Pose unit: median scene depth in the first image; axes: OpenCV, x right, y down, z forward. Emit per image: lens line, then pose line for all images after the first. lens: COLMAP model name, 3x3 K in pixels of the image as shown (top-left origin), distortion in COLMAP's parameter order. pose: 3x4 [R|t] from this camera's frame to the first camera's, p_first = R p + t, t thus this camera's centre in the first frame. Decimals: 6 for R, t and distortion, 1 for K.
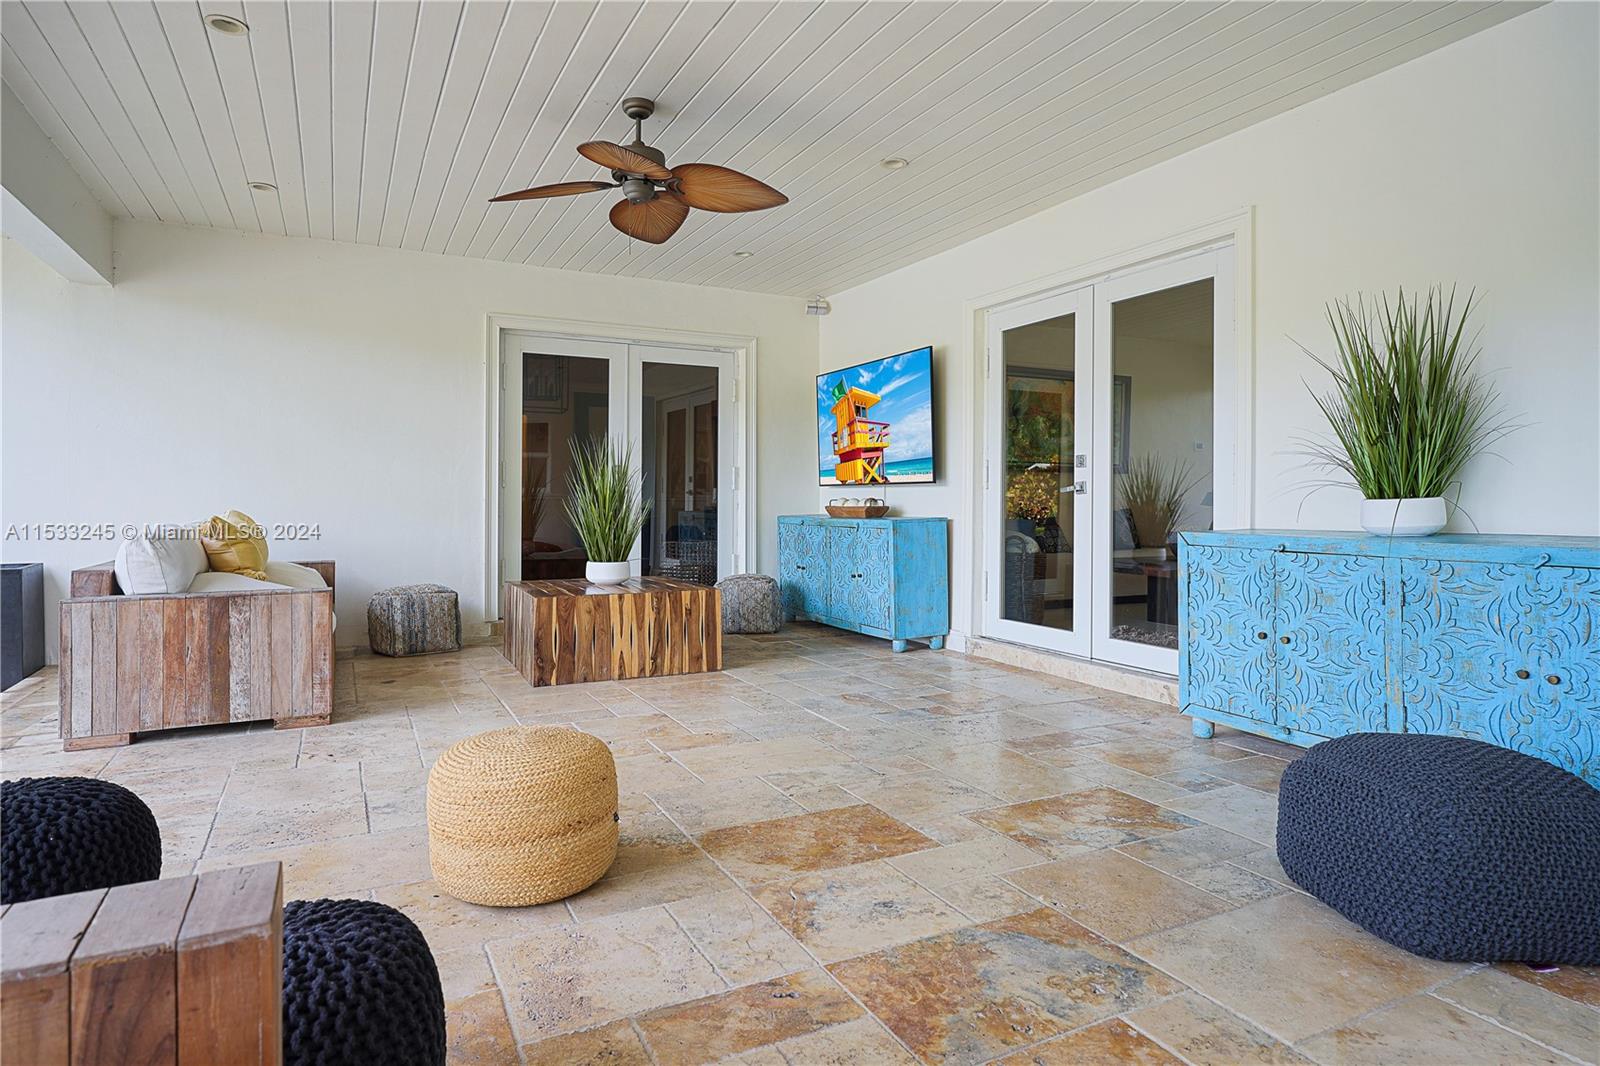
lens RADIAL K [[889.4, 0, 783.8], [0, 889.4, 529.4], [0, 0, 1]] dist [-0.000663, -0.000335]
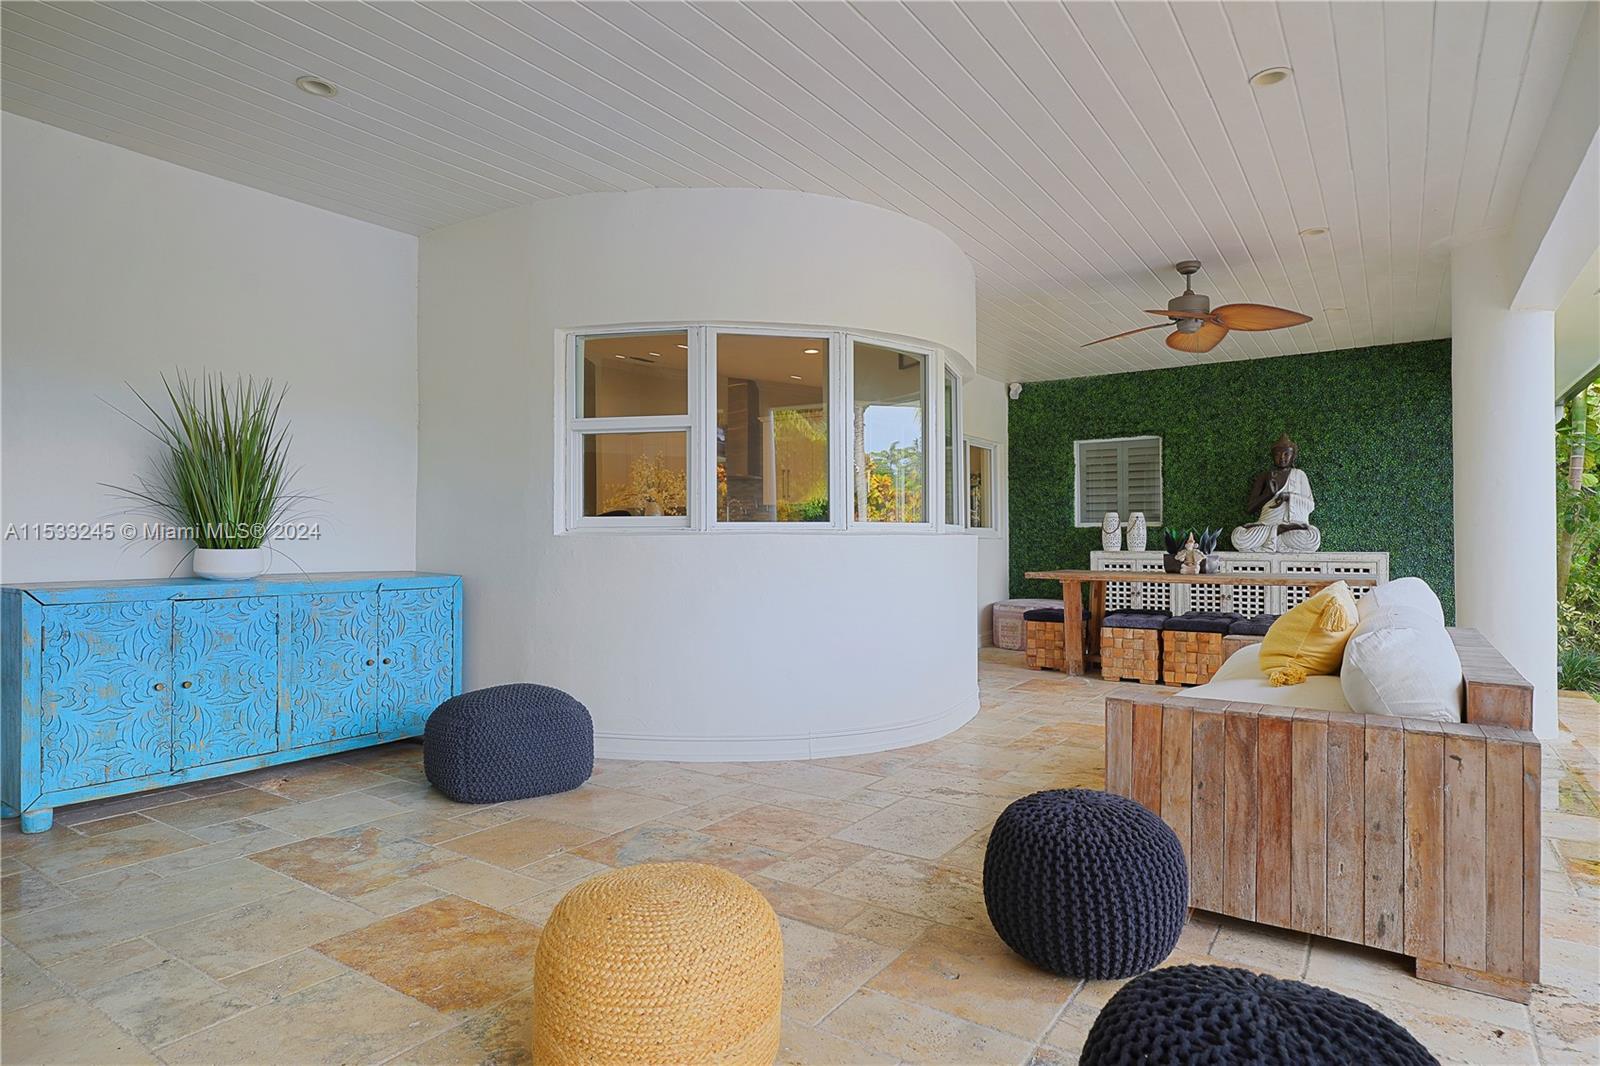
lens RADIAL K [[889.4, 0, 783.8], [0, 889.4, 529.4], [0, 0, 1]] dist [-0.000663, -0.000335]
pose [[-0.475975, 0.008818, 0.879414, -0.854138], [0.025914, 0.999656, 0.004002, -0.054445], [-0.879077, 0.024694, -0.476040, 1.074572]]
